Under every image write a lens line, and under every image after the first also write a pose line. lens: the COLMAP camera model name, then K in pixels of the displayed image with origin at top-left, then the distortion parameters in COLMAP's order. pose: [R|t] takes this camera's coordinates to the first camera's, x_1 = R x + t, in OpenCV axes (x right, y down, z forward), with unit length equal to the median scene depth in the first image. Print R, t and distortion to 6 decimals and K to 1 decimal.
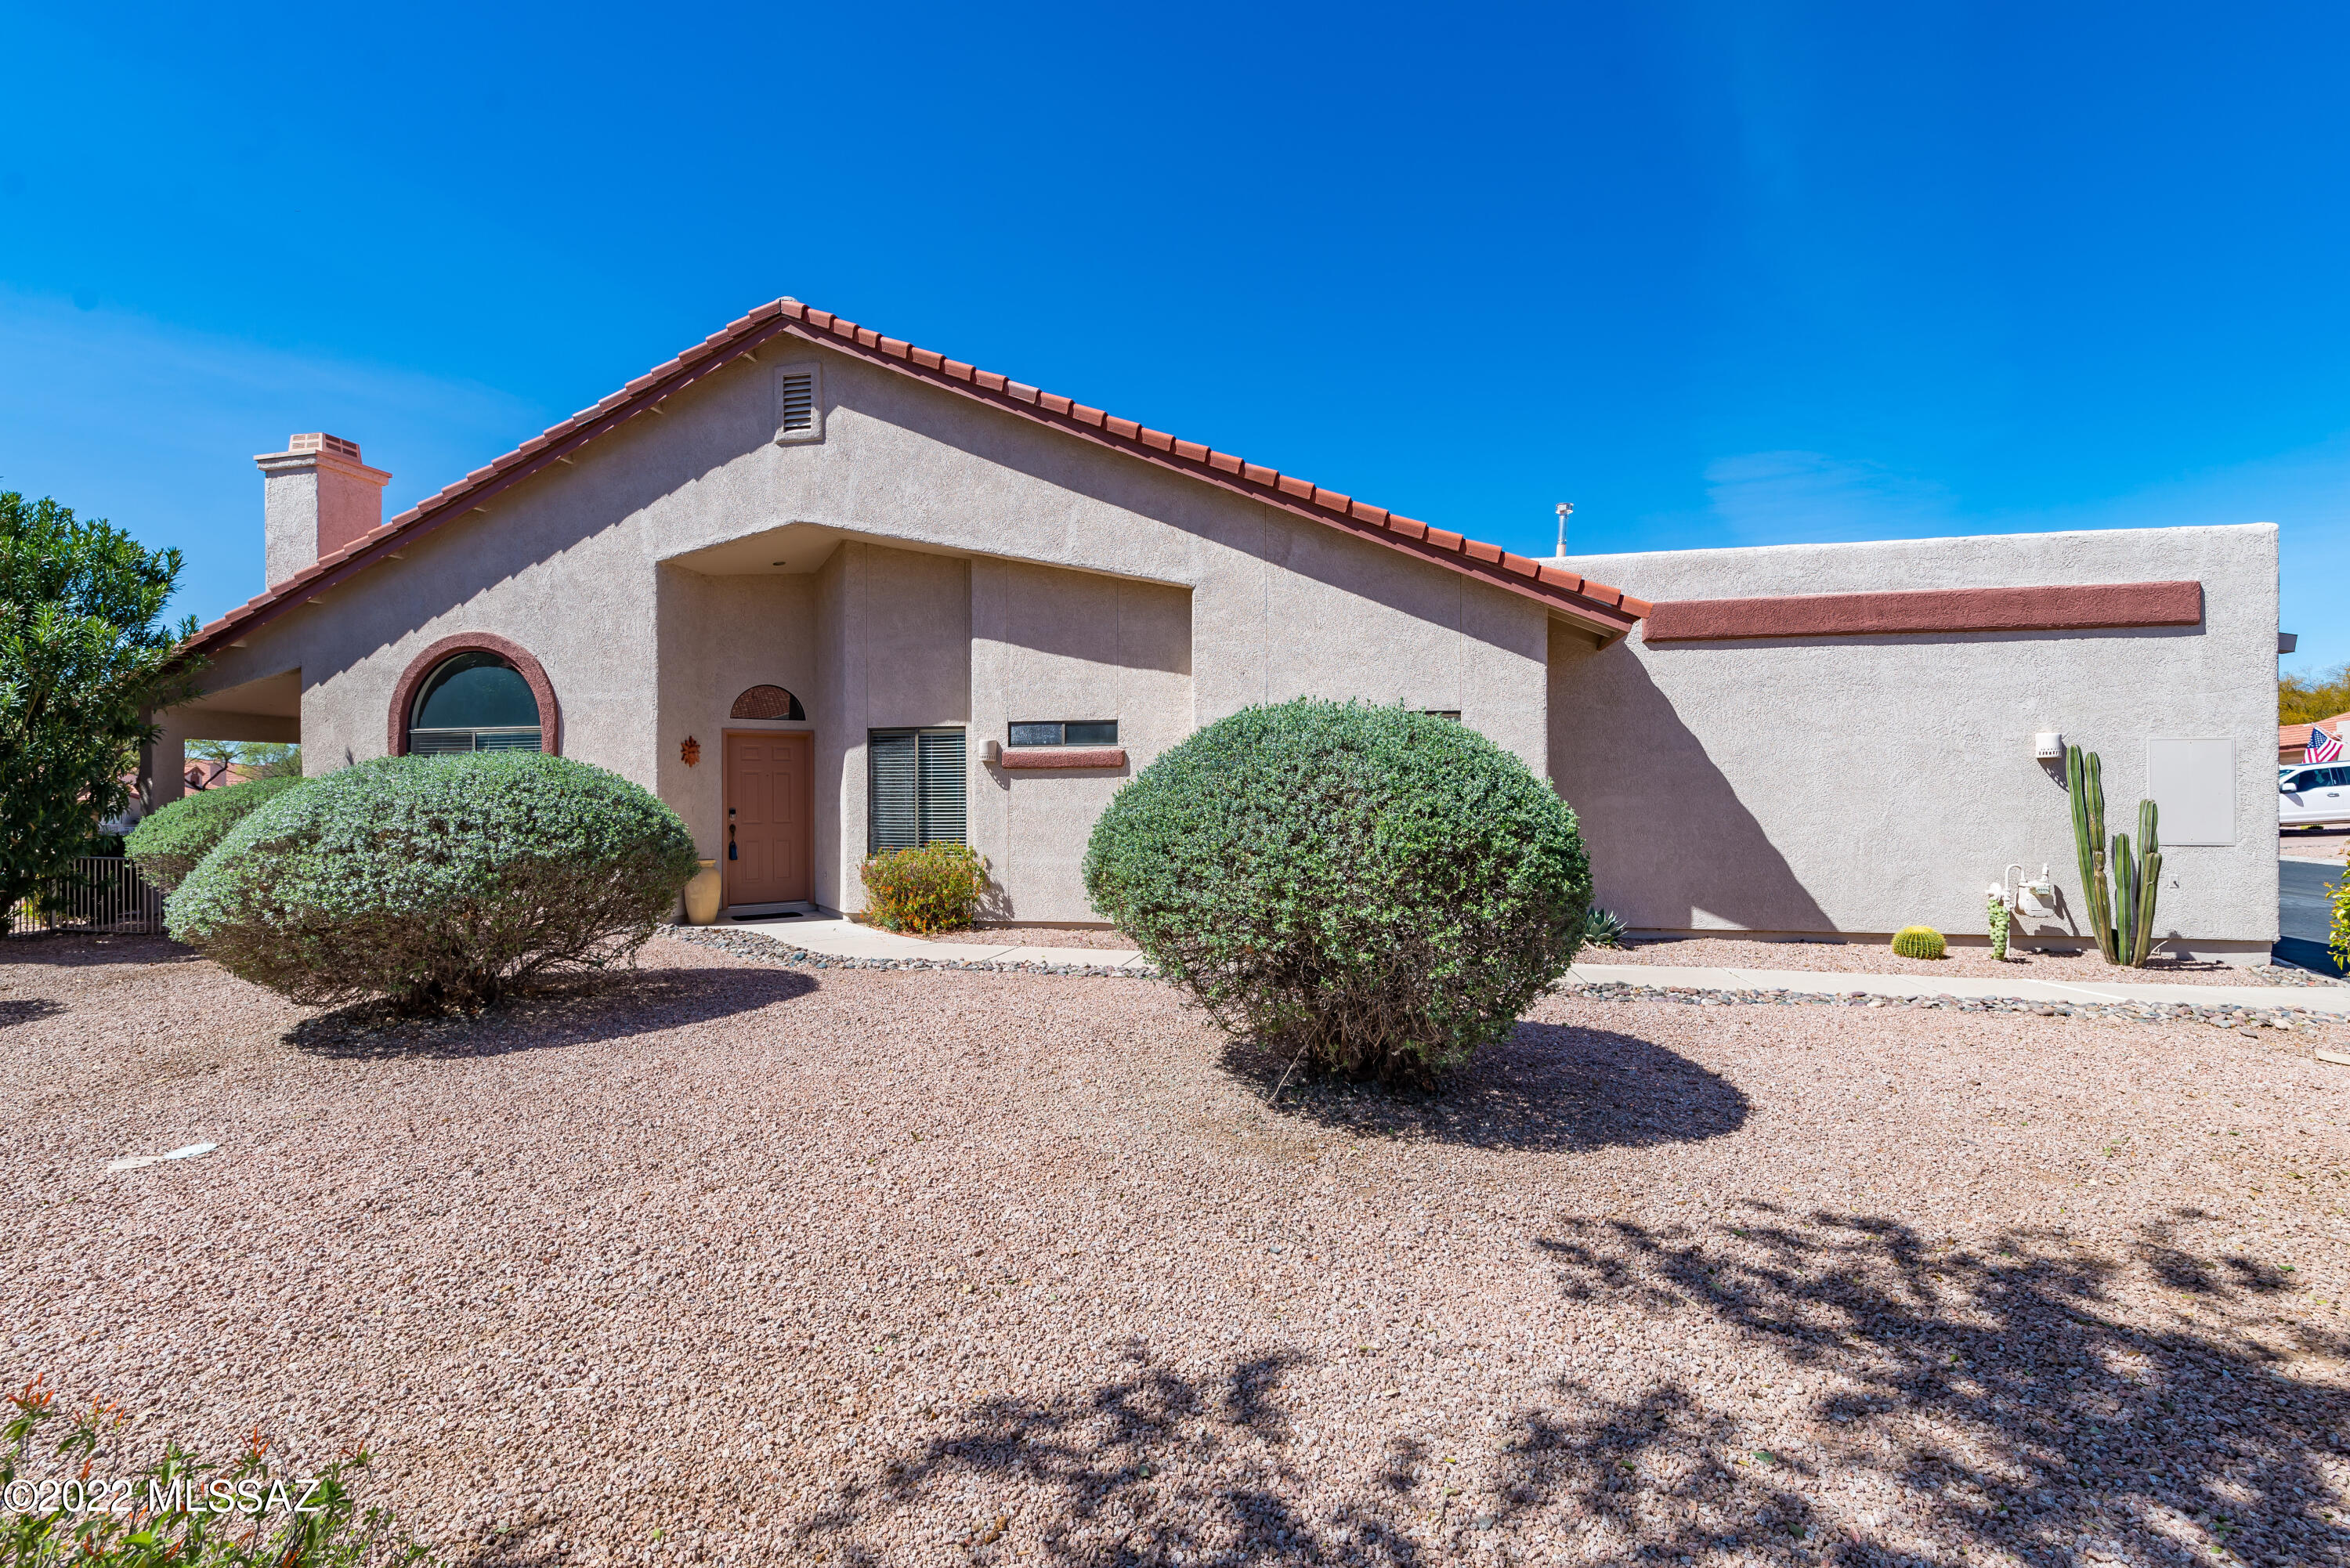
lens RADIAL K [[1009.9, 0, 1173.4], [0, 1009.9, 786.0], [0, 0, 1]] dist [-0.000340, 0.000441]
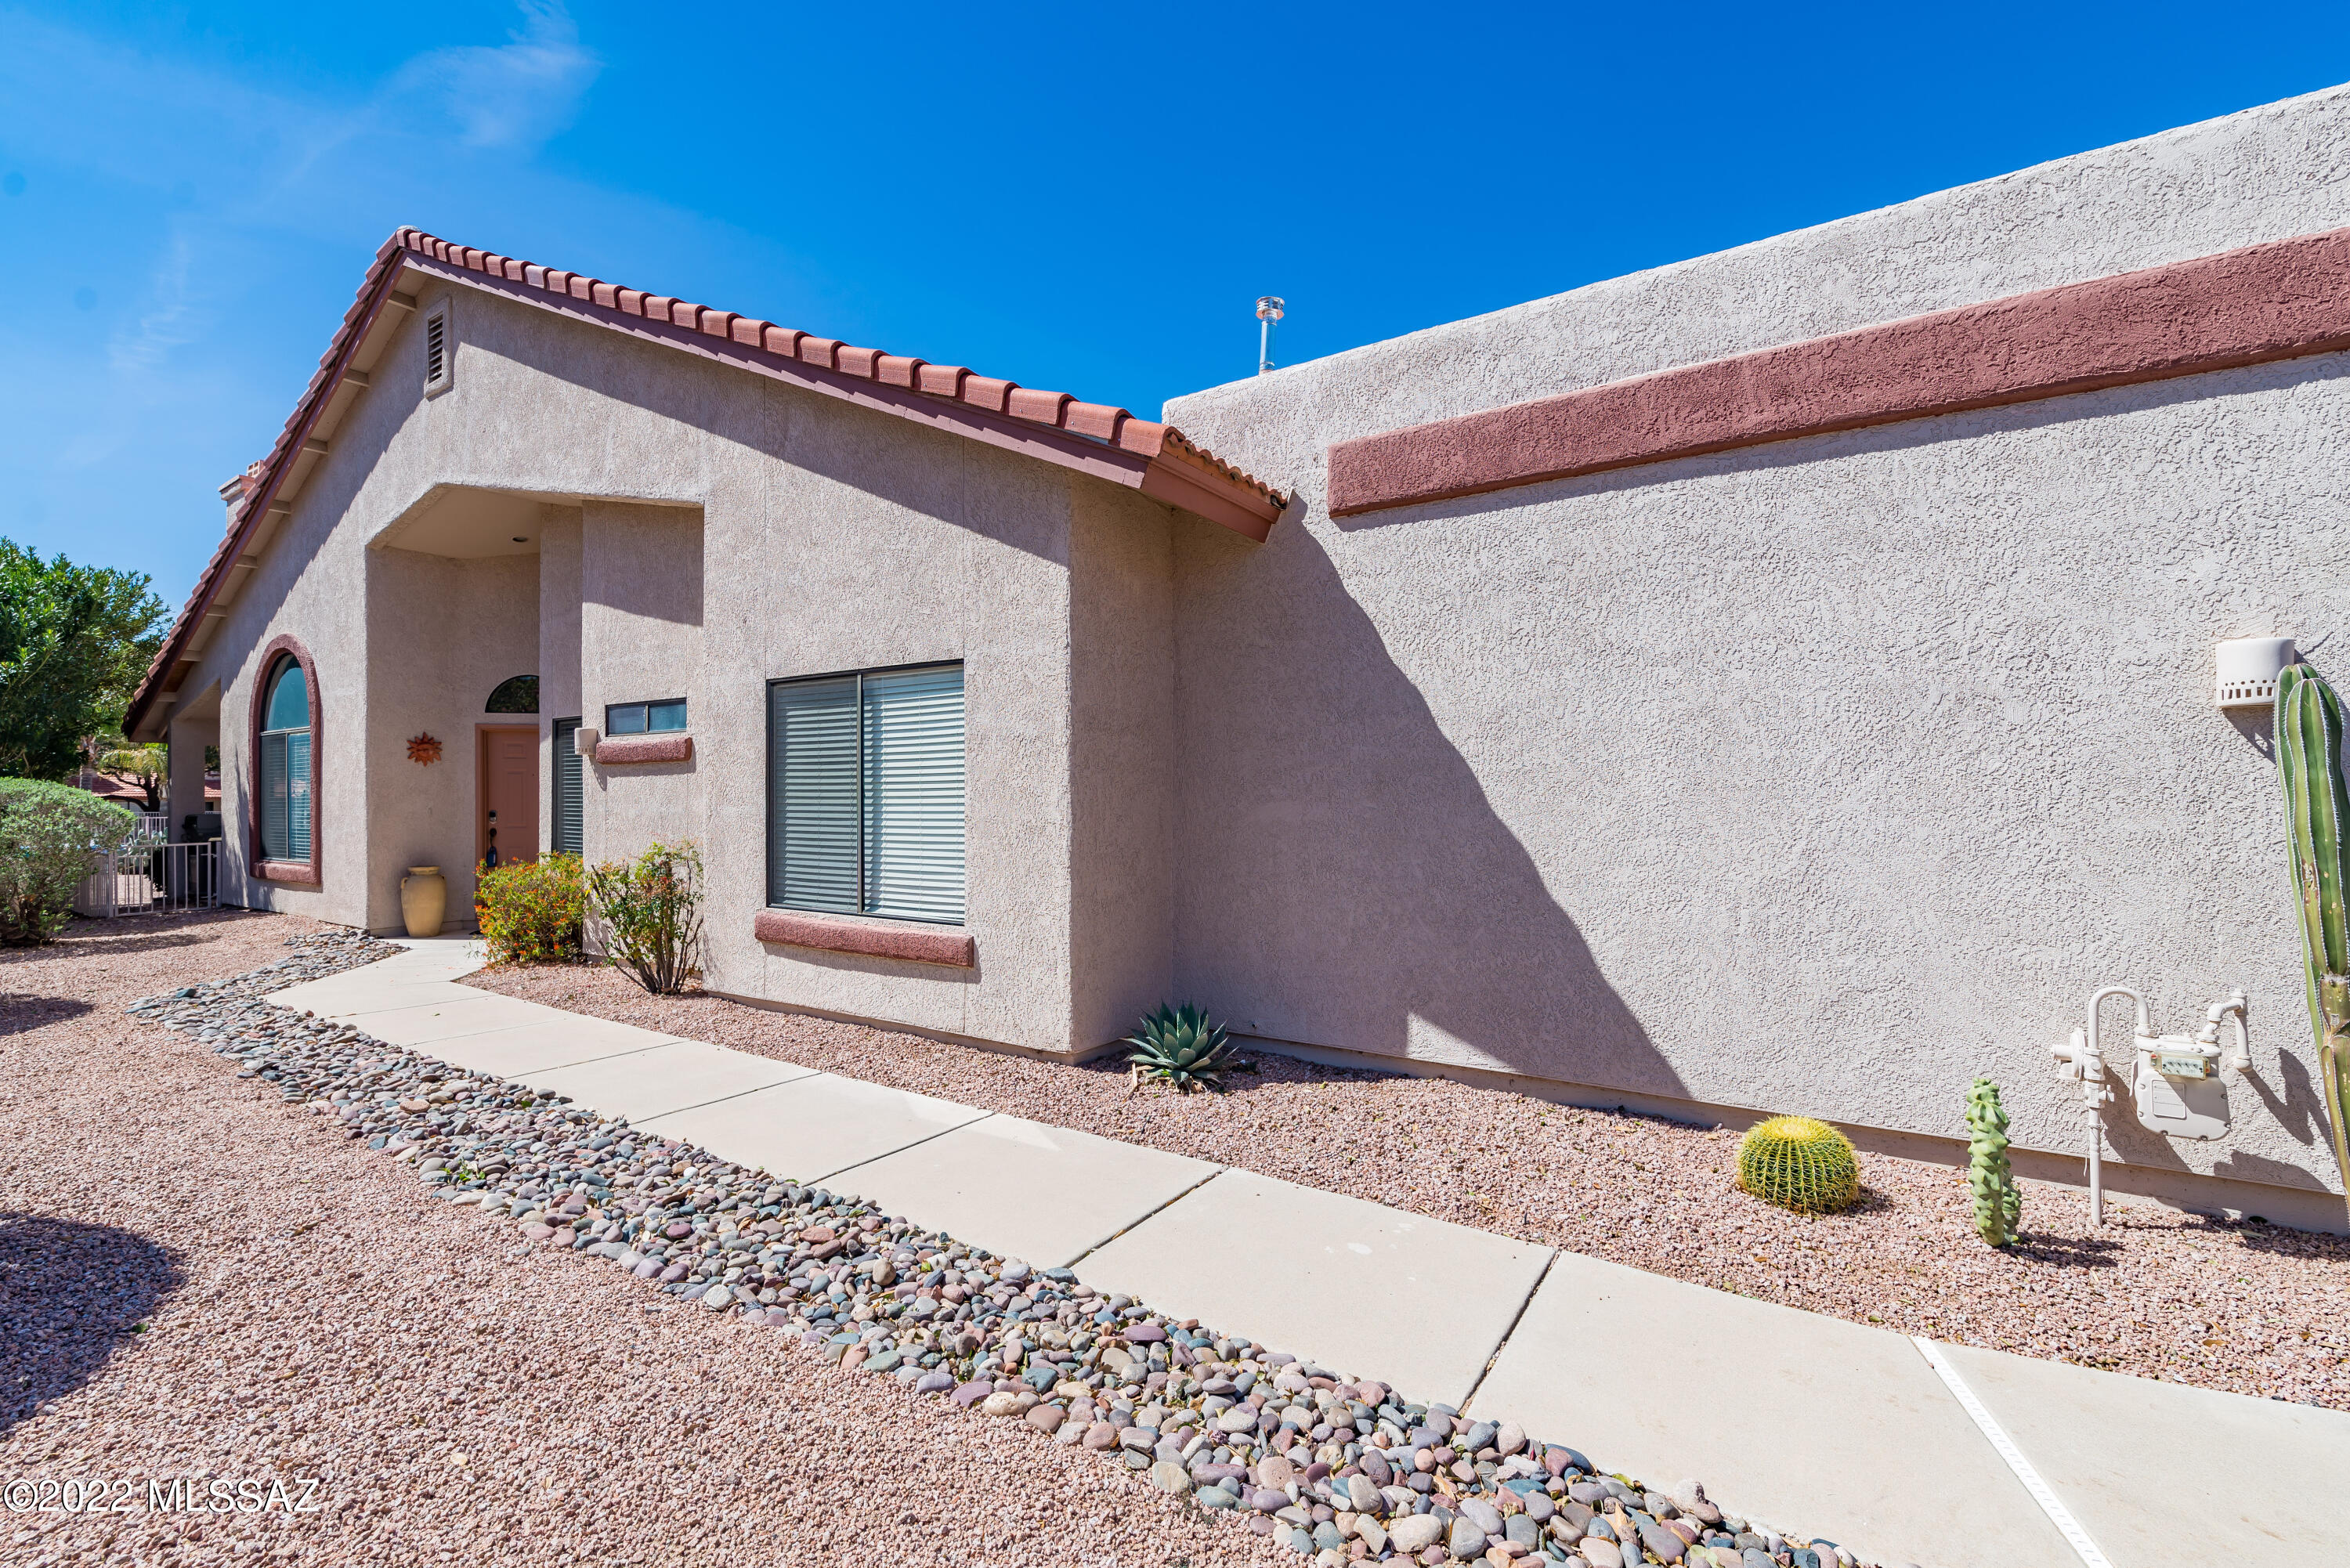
lens RADIAL K [[1009.9, 0, 1175.2], [0, 1009.9, 785.3], [0, 0, 1]] dist [-0.000340, 0.000441]
pose [[0.925171, -0.001166, -0.379549, 0.606147], [-0.000028, 0.999995, -0.003141, 0.002523], [0.379550, 0.002917, 0.925166, 0.478110]]
